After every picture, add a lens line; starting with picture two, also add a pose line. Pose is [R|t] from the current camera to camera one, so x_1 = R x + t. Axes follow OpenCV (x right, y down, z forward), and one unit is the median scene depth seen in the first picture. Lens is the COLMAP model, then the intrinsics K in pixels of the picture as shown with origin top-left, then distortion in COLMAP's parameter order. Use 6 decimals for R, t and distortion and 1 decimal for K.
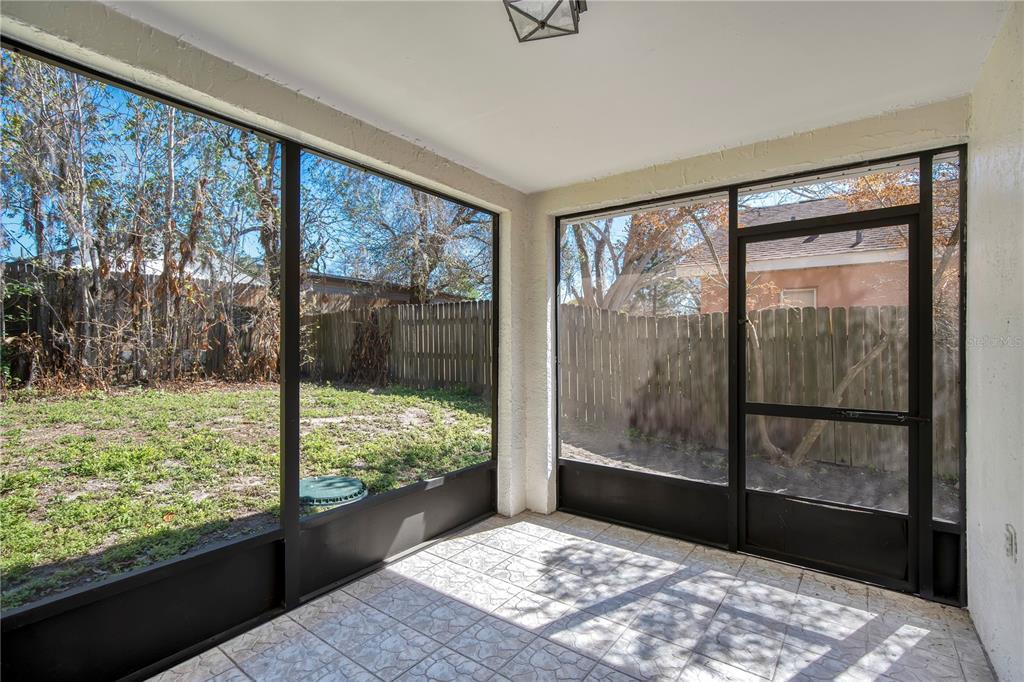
lens RADIAL K [[491.8, 0, 511.0], [0, 491.8, 339.6], [0, 0, 1]] dist [-0.002391, -0.000053]
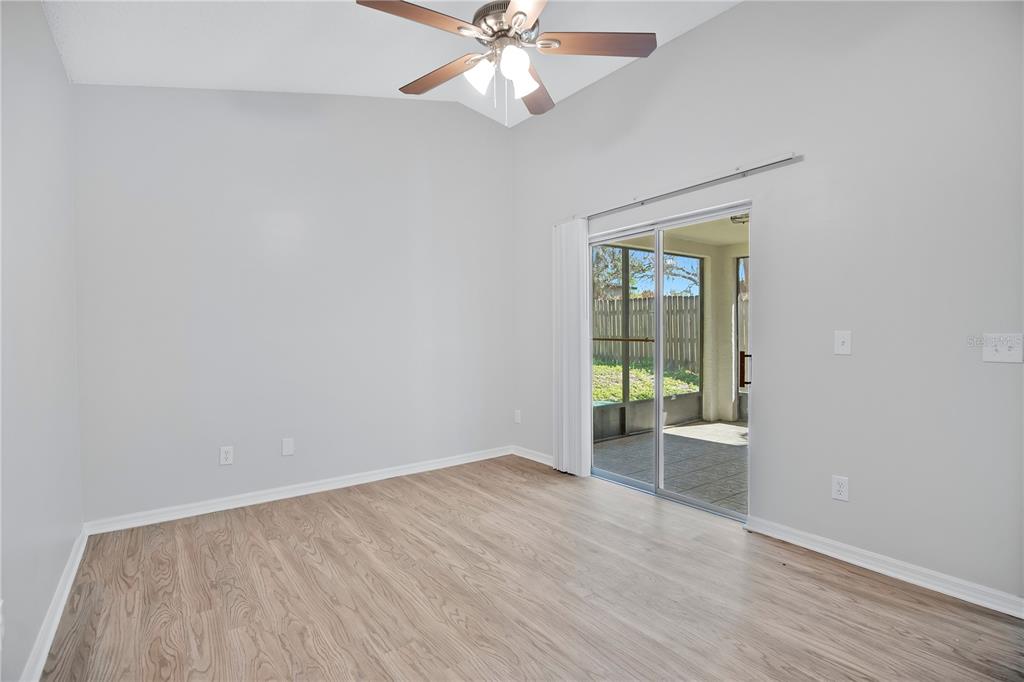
lens RADIAL K [[491.8, 0, 516.5], [0, 491.8, 335.1], [0, 0, 1]] dist [-0.002391, -0.000053]
pose [[0.960463, -0.002020, -0.278399, -0.186842], [0.007625, 0.999789, 0.019052, -0.007820], [0.278302, -0.020422, 0.960276, -0.974238]]
